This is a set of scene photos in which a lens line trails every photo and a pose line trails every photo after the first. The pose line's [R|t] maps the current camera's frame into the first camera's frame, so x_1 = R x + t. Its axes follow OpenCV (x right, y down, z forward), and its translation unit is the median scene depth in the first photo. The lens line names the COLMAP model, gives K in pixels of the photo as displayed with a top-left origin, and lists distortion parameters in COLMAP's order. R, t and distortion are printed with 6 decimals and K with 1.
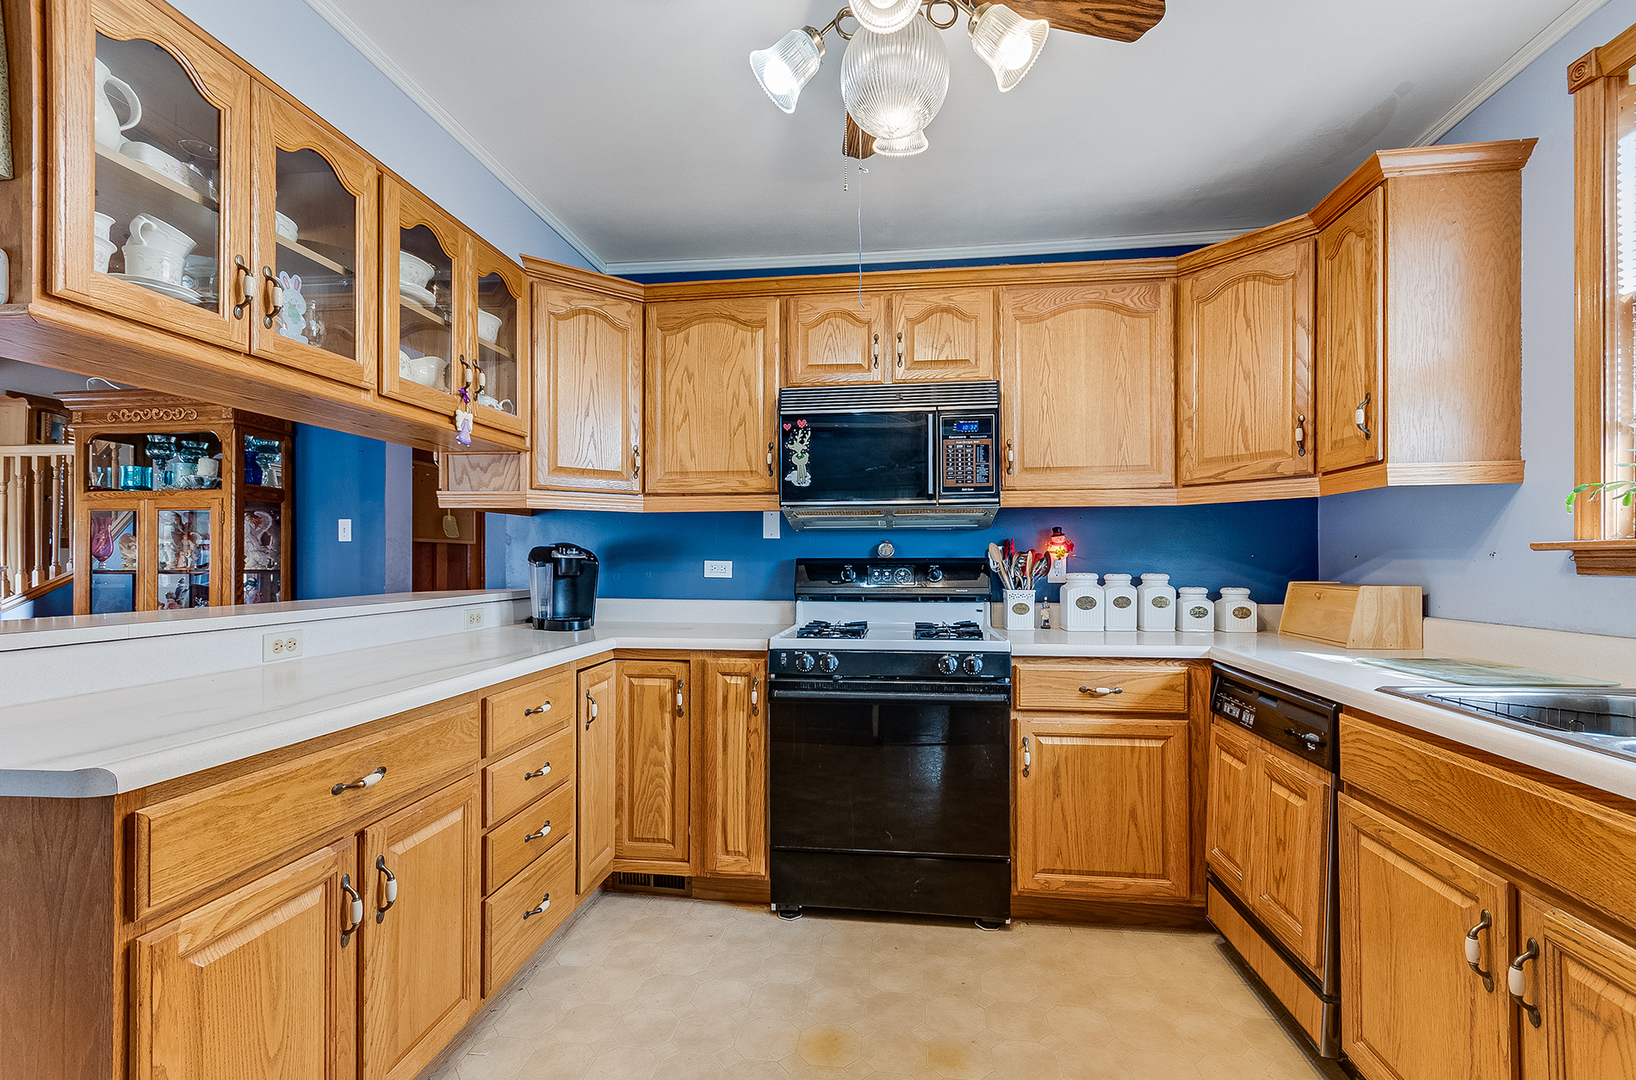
lens RADIAL K [[711.6, 0, 817.5], [0, 711.6, 552.3], [0, 0, 1]] dist [-0.001282, -0.000167]
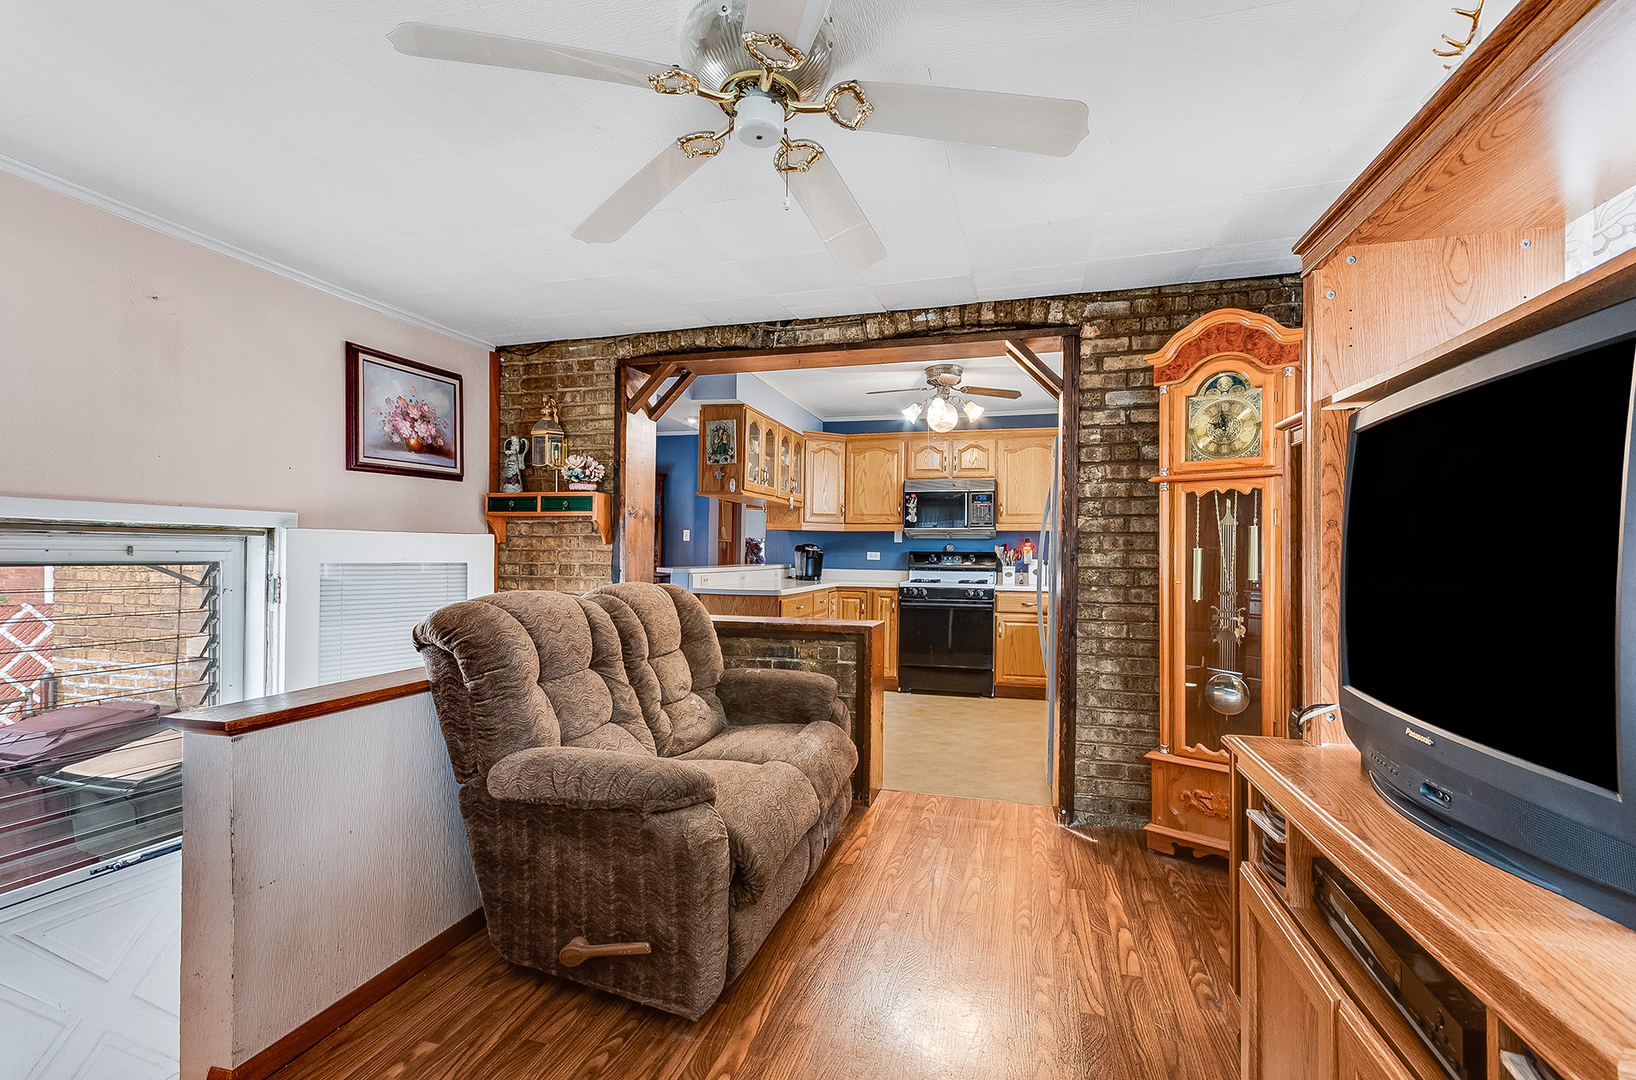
lens RADIAL K [[711.6, 0, 822.5], [0, 711.6, 552.4], [0, 0, 1]] dist [-0.001282, -0.000167]
pose [[0.990994, 0.012269, -0.133344, -0.002372], [-0.010845, 0.999876, 0.011400, -0.012053], [0.133467, -0.009851, 0.991004, -1.399440]]
